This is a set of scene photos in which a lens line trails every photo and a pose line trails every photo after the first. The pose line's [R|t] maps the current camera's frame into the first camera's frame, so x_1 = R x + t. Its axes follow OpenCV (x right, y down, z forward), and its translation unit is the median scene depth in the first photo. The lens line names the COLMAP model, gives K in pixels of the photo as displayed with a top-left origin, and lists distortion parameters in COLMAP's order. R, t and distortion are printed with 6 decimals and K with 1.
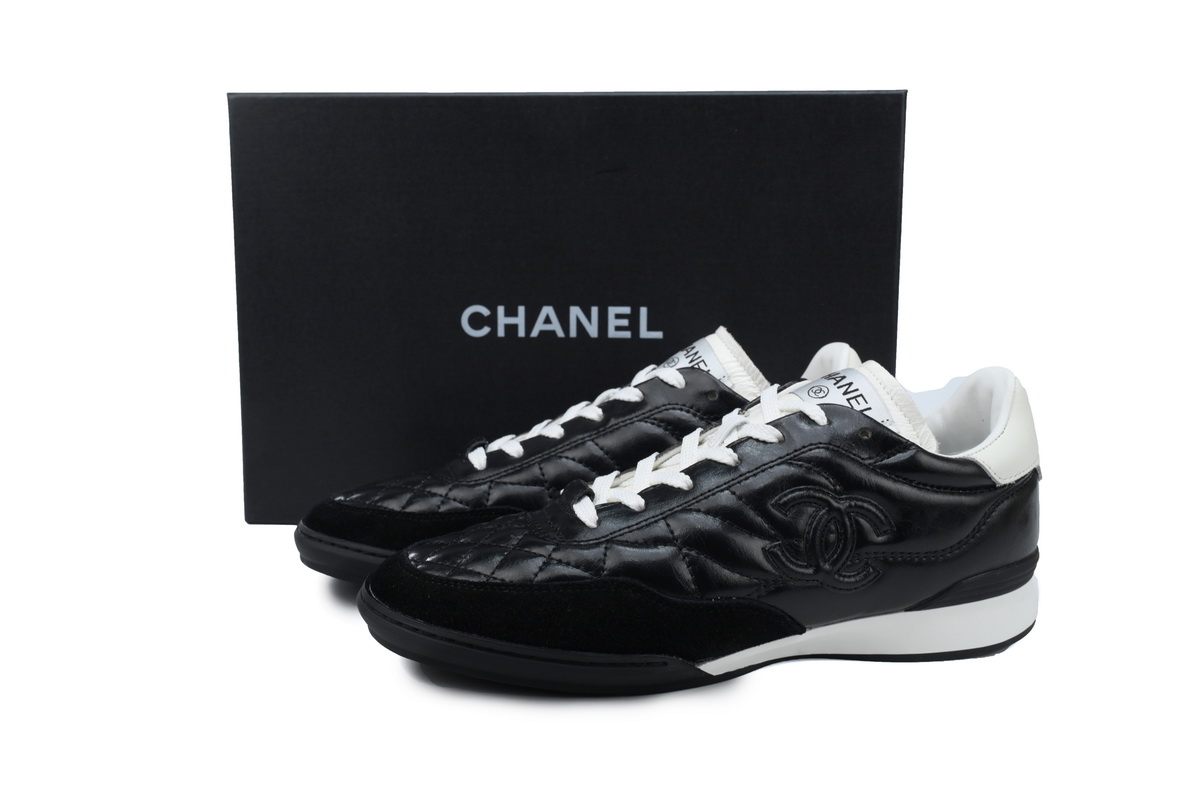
lens RADIAL K [[1150.3, 0, 600.0], [0, 1150.3, 400.0], [0, 0, 1]] dist [-0.085567, -0.004121]
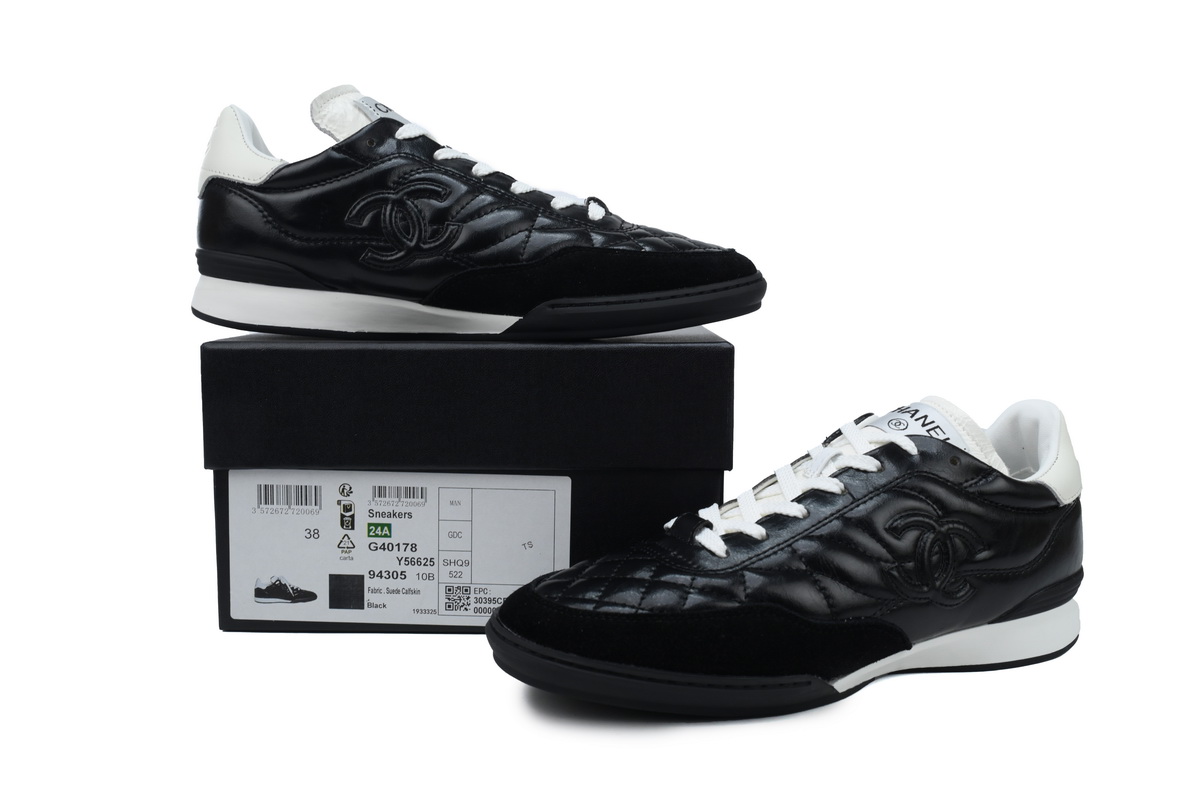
lens RADIAL K [[1150.3, 0, 600.0], [0, 1150.3, 400.0], [0, 0, 1]] dist [-0.085567, -0.004121]
pose [[0.982851, -0.008115, 0.184221, -0.299315], [0.014700, 0.999300, -0.034406, 0.003155], [-0.183813, 0.036524, 0.982282, -0.004952]]
